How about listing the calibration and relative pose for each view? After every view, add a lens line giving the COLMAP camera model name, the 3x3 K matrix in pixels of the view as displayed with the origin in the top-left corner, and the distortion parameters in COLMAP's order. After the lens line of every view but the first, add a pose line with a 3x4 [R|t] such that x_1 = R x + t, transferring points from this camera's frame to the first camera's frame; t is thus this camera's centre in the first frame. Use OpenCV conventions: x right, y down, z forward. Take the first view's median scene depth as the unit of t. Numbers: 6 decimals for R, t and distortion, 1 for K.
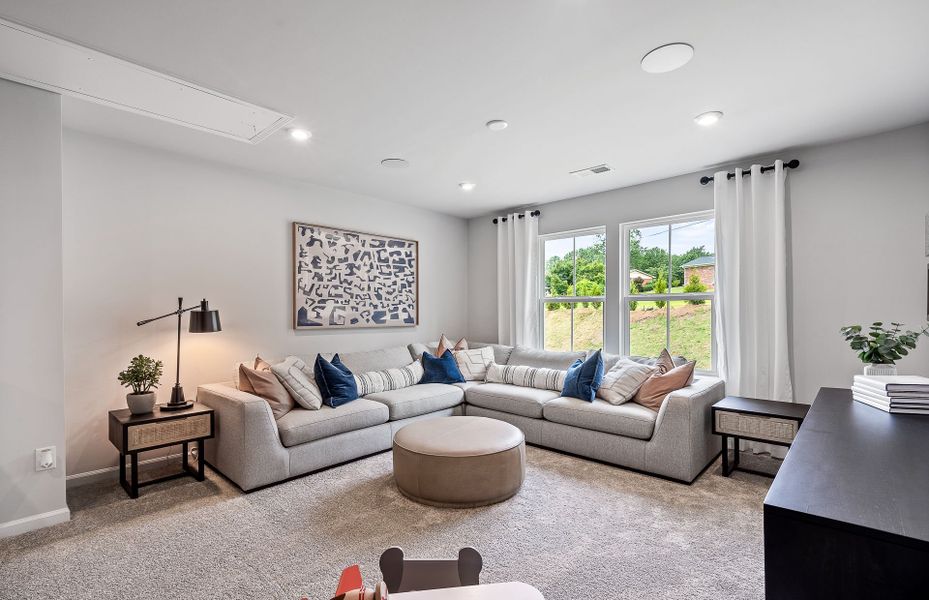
lens RADIAL K [[426.2, 0, 463.4], [0, 426.2, 315.2], [0, 0, 1]] dist [-0.002703, -0.000085]
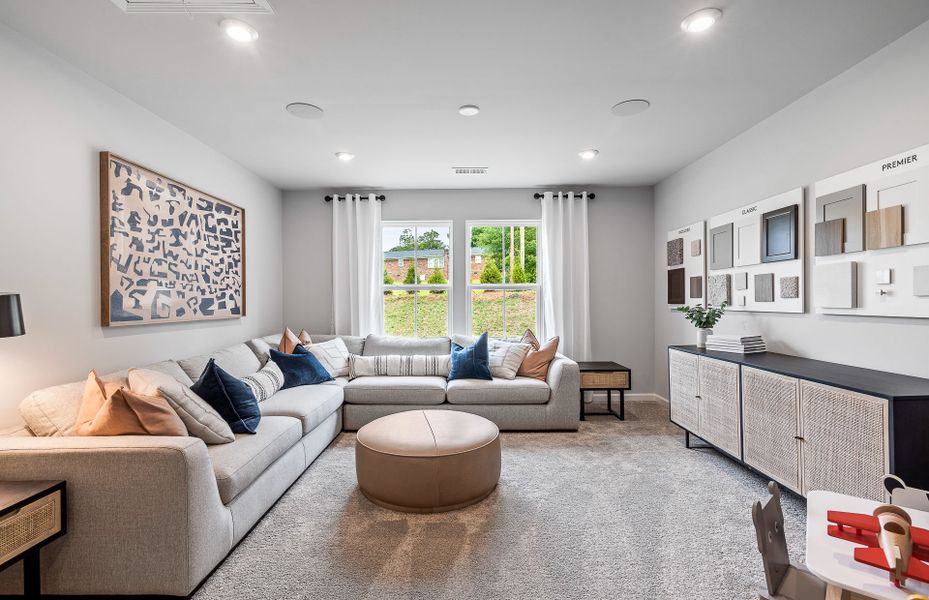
lens RADIAL K [[426.4, 0, 457.0], [0, 426.4, 301.6], [0, 0, 1]] dist [-0.000048, 0.000236]
pose [[0.735443, -0.002743, 0.677581, -0.403567], [0.008796, 0.999946, -0.005498, 0.004305], [-0.677529, 0.010003, 0.735428, 0.189010]]
